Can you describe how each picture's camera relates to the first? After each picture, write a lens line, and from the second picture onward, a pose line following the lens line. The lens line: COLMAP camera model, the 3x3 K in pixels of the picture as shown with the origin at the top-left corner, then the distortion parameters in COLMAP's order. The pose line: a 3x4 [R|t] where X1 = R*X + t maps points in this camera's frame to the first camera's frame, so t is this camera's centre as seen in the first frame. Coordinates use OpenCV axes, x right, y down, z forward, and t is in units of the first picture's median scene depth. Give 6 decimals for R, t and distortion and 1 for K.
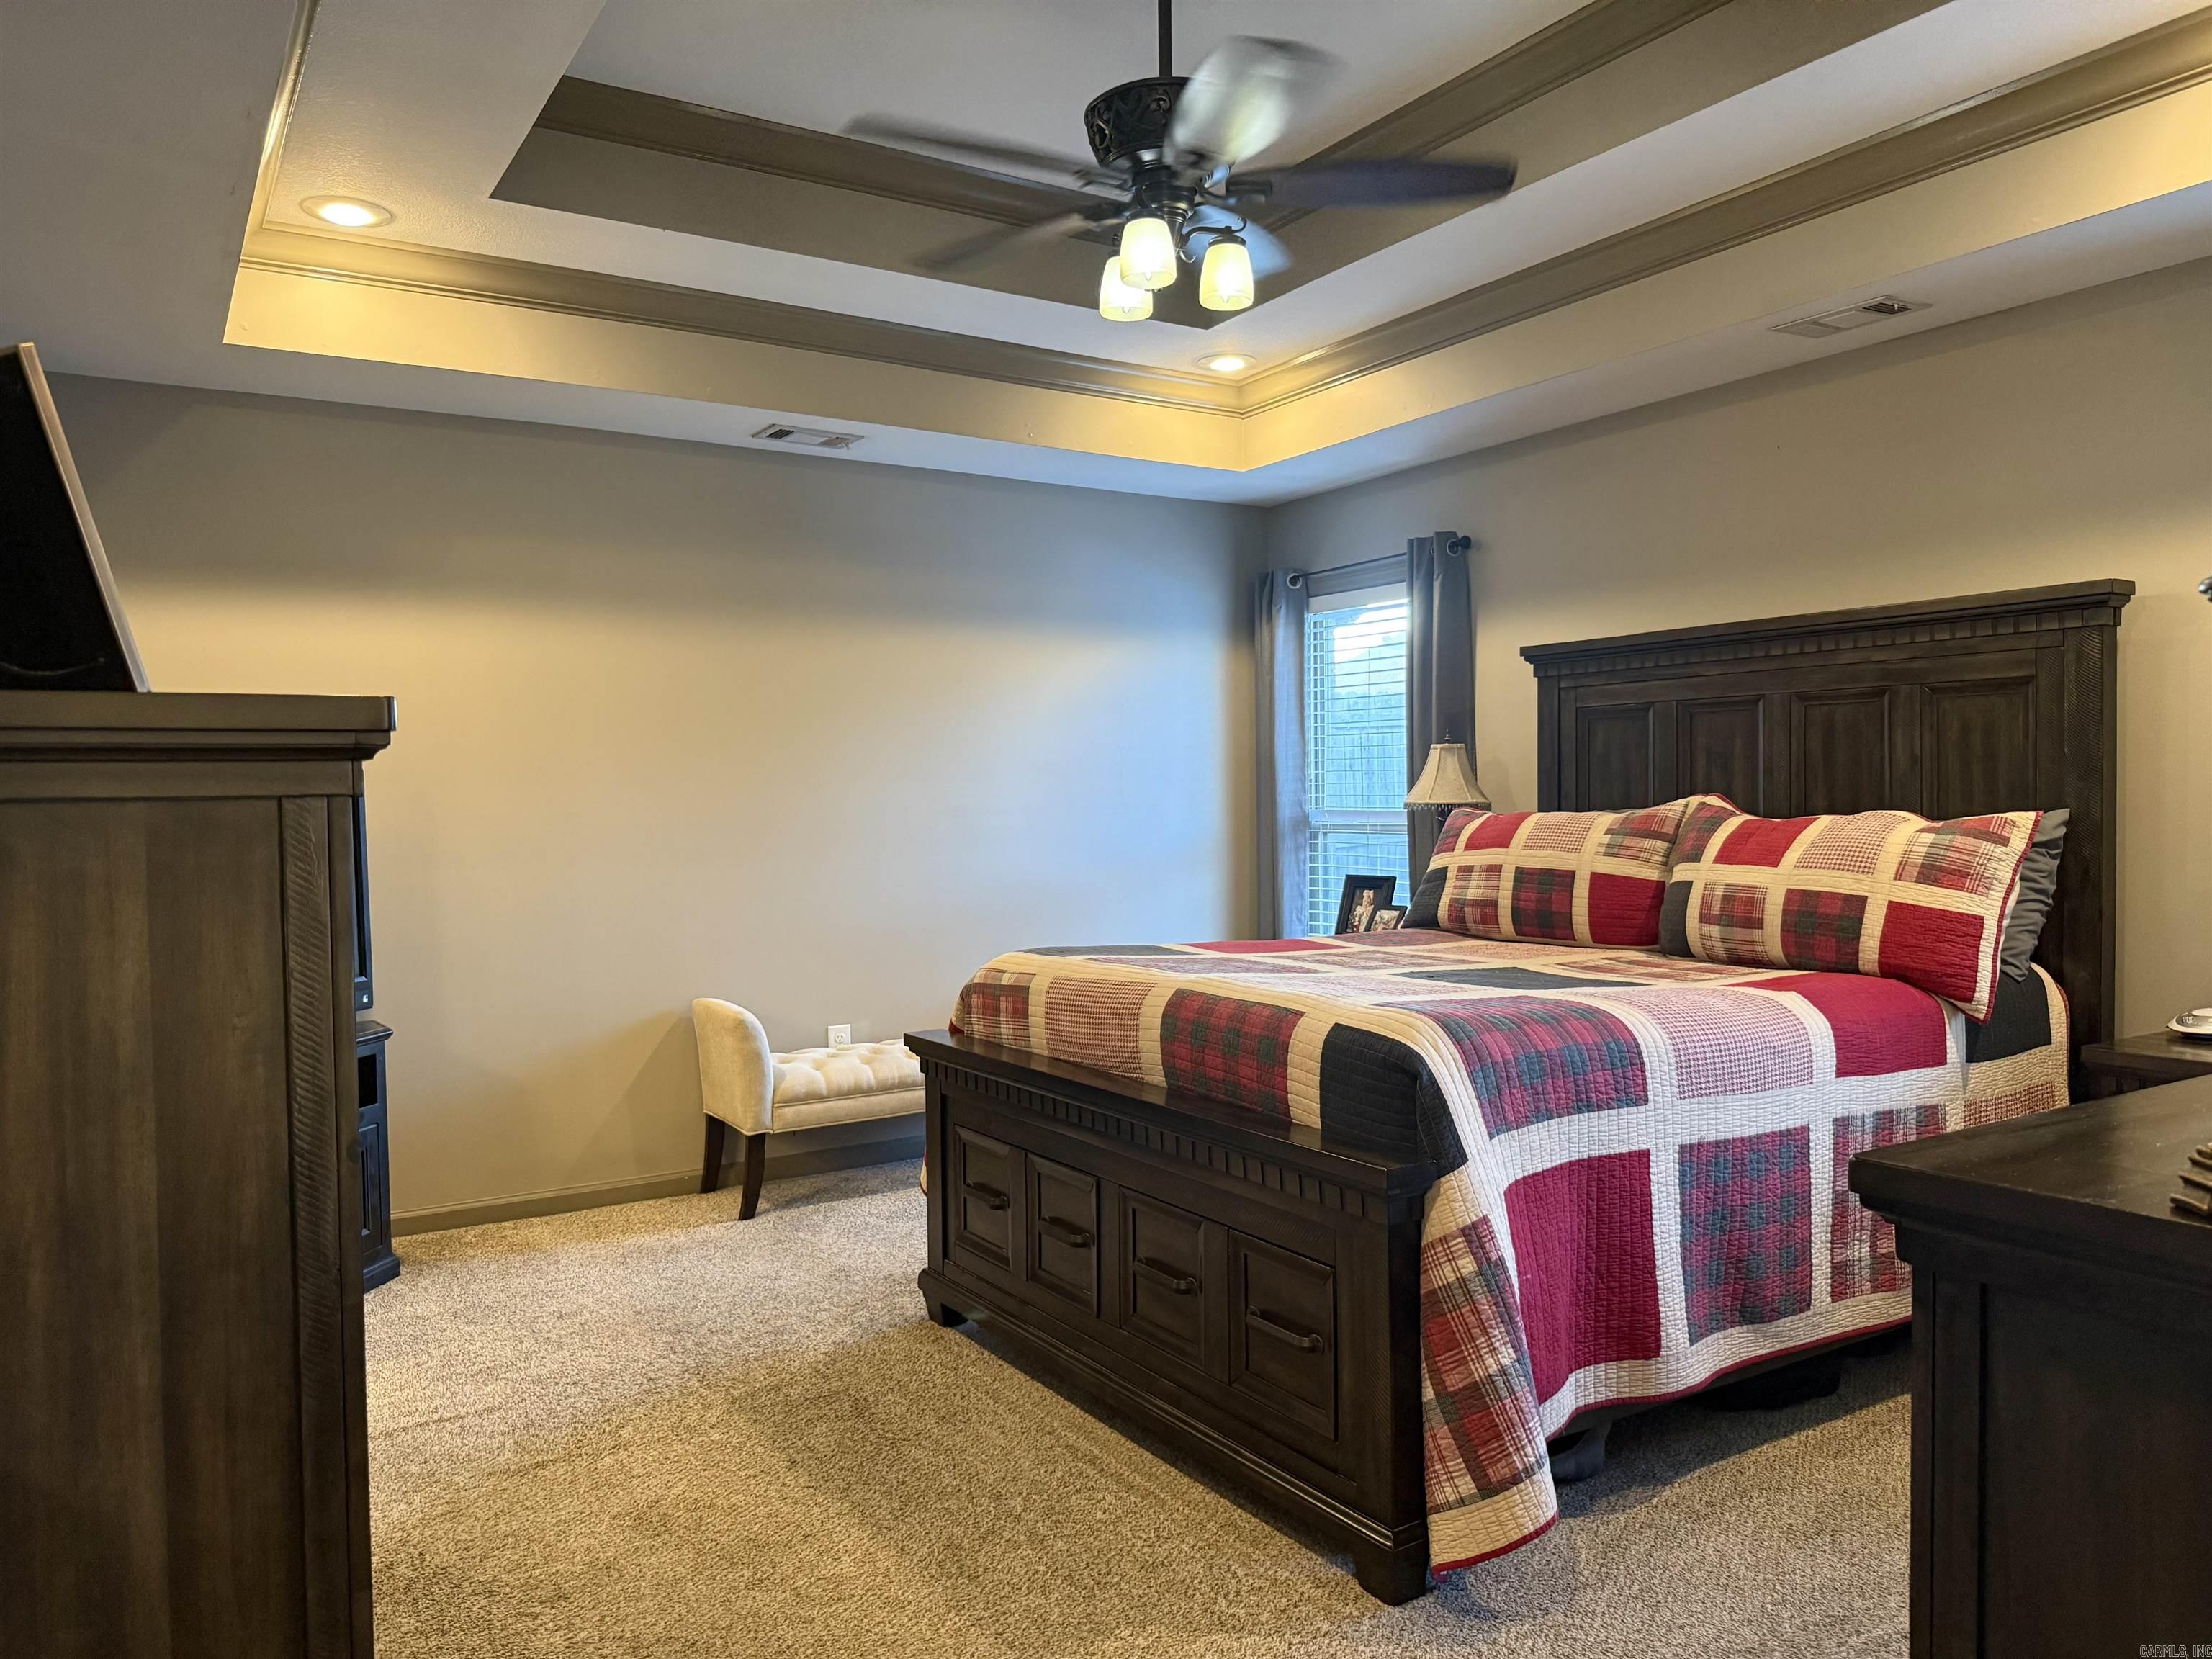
lens RADIAL K [[1590.4, 0, 1127.7], [0, 1590.4, 838.9], [0, 0, 1]] dist [0.096690, -0.163423]
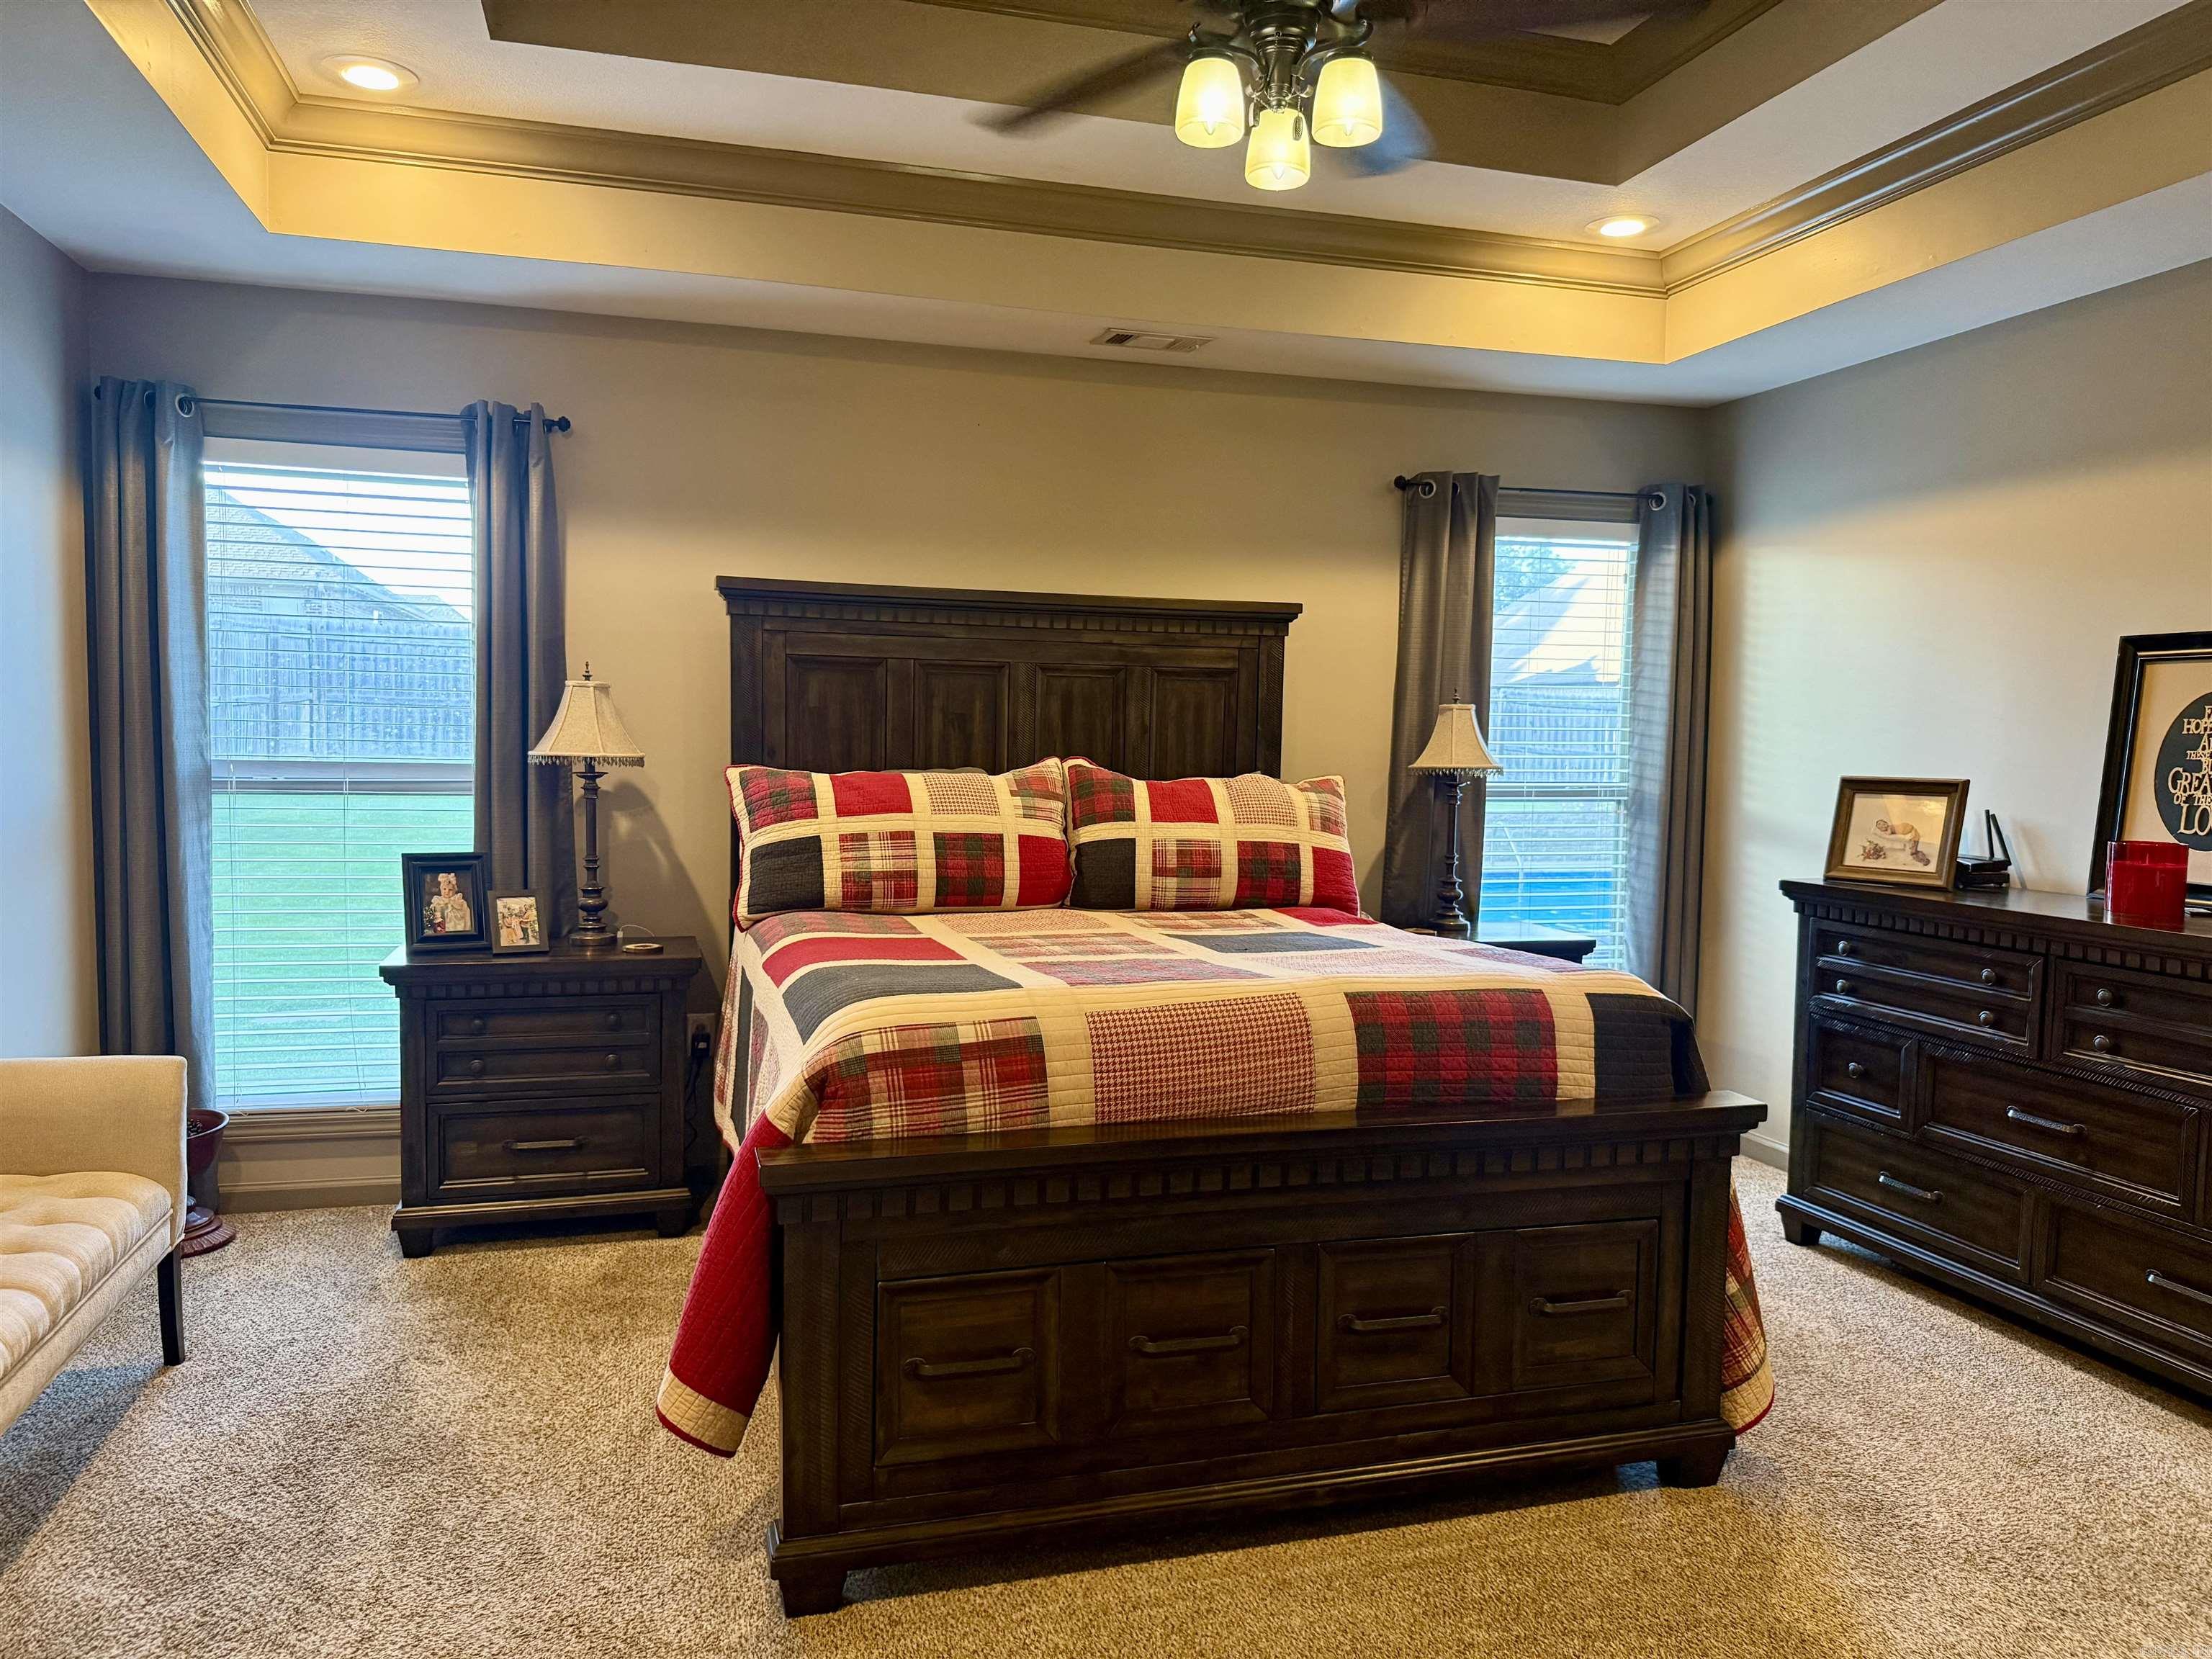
lens RADIAL K [[1580.0, 0, 1098.4], [0, 1580.0, 816.3], [0, 0, 1]] dist [0.122092, -0.181352]
pose [[0.257429, -0.037192, 0.965581, -0.678450], [0.003906, 0.999291, 0.037450, -0.028676], [-0.966289, -0.005869, 0.257391, 0.738444]]
